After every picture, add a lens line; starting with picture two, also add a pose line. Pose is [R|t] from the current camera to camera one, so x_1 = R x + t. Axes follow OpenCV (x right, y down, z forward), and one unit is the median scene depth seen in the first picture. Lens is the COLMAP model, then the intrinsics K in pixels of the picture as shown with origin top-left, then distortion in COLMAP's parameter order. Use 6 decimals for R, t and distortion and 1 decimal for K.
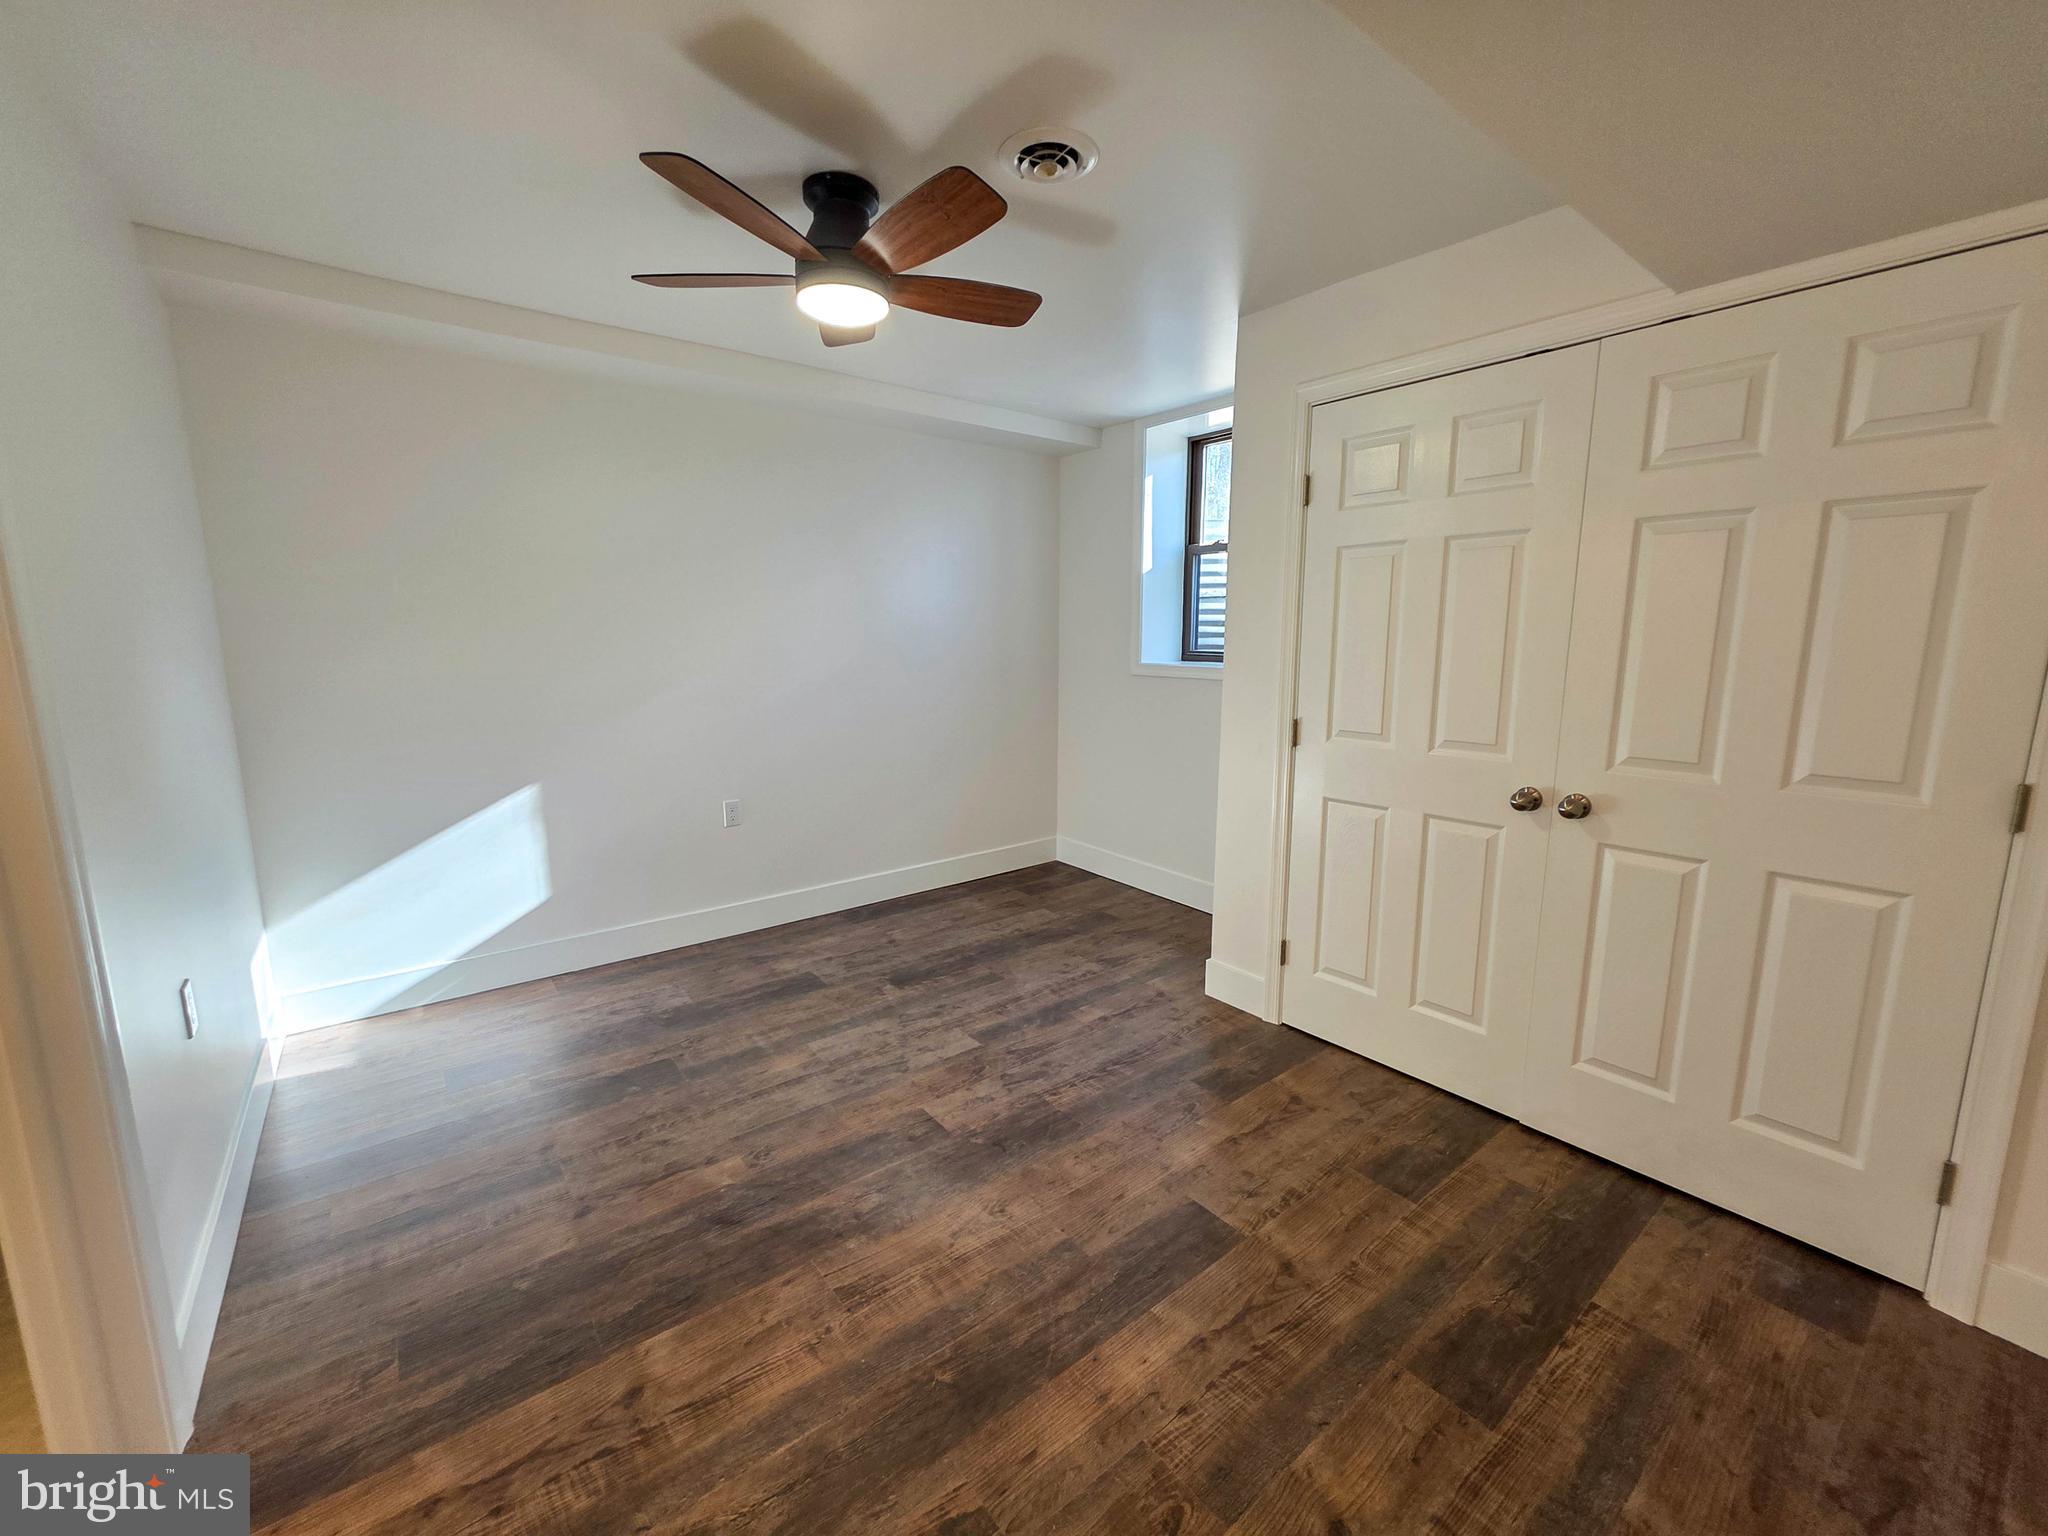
lens RADIAL K [[841.6, 0, 1014.7], [0, 841.6, 752.6], [0, 0, 1]] dist [0.001475, 0.000331]
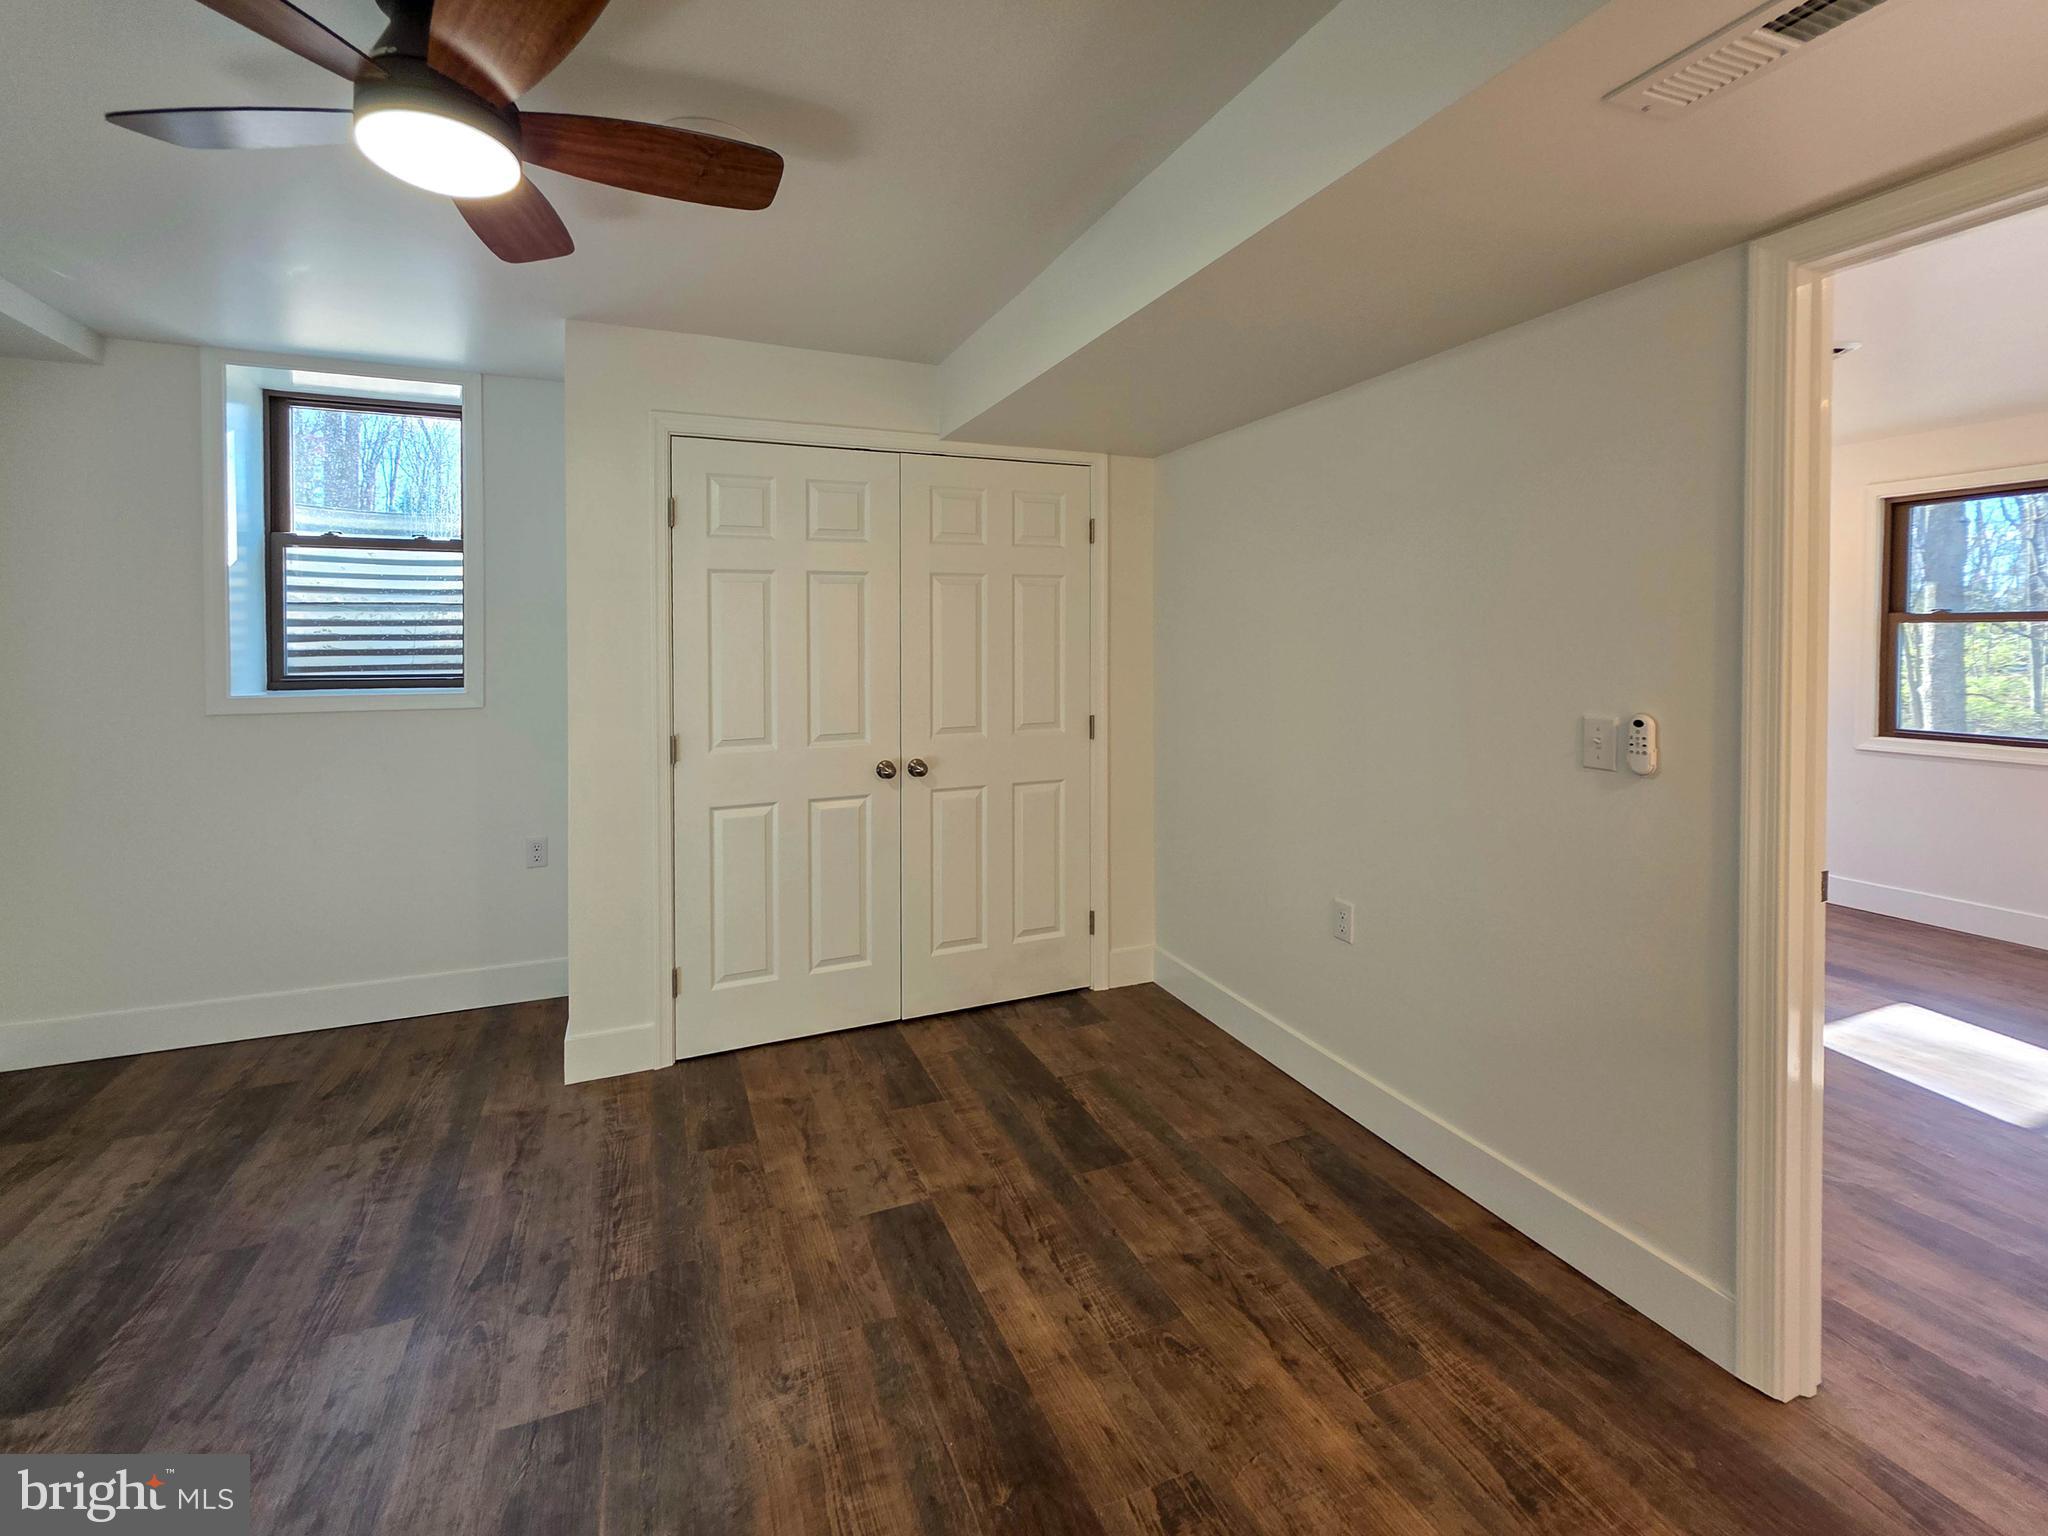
lens RADIAL K [[822.8, 0, 1023.3], [0, 822.8, 635.8], [0, 0, 1]] dist [0.003294, -0.000109]
pose [[0.281128, 0.000775, 0.959670, -0.667593], [0.143233, 0.988765, -0.042758, -0.077128], [-0.948921, 0.149477, 0.277859, 0.448440]]
